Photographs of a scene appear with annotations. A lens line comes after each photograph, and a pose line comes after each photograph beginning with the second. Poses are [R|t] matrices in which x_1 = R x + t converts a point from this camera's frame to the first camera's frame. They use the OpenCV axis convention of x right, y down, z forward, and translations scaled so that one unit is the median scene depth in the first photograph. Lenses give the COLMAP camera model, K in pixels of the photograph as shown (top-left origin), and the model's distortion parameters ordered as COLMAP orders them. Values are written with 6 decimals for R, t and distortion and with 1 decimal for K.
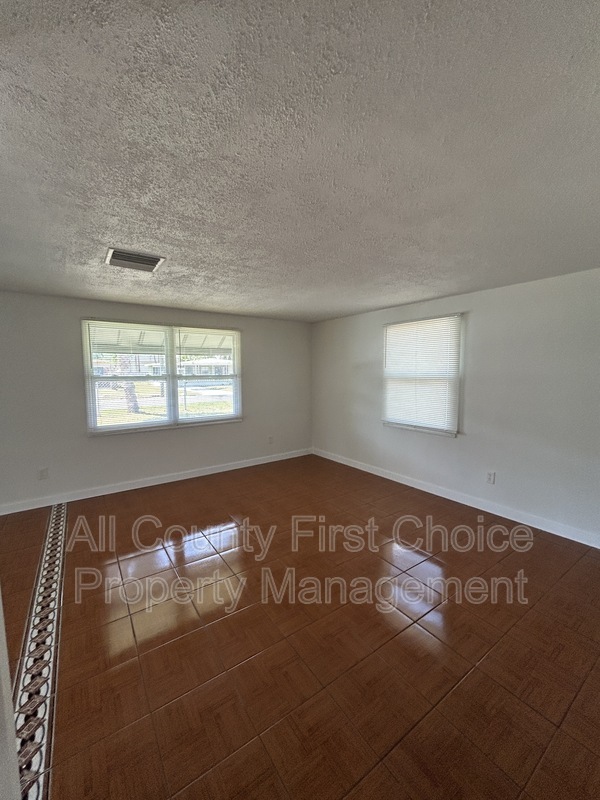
lens RADIAL K [[324.2, 0, 300.0], [0, 324.2, 400.0], [0, 0, 1]] dist [0.000164, 0.000137]
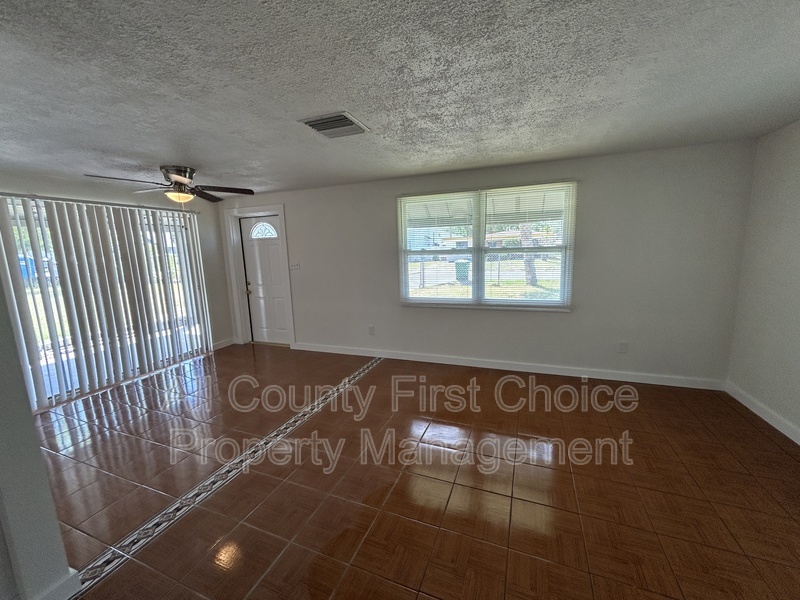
lens RADIAL K [[324.2, 0, 400.0], [0, 324.2, 300.0], [0, 0, 1]] dist [0.000164, 0.000137]
pose [[0.553874, 0.121797, -0.823644, 0.217920], [-0.047704, 0.992260, 0.114651, -0.027537], [0.831233, -0.024211, 0.555397, 0.330342]]
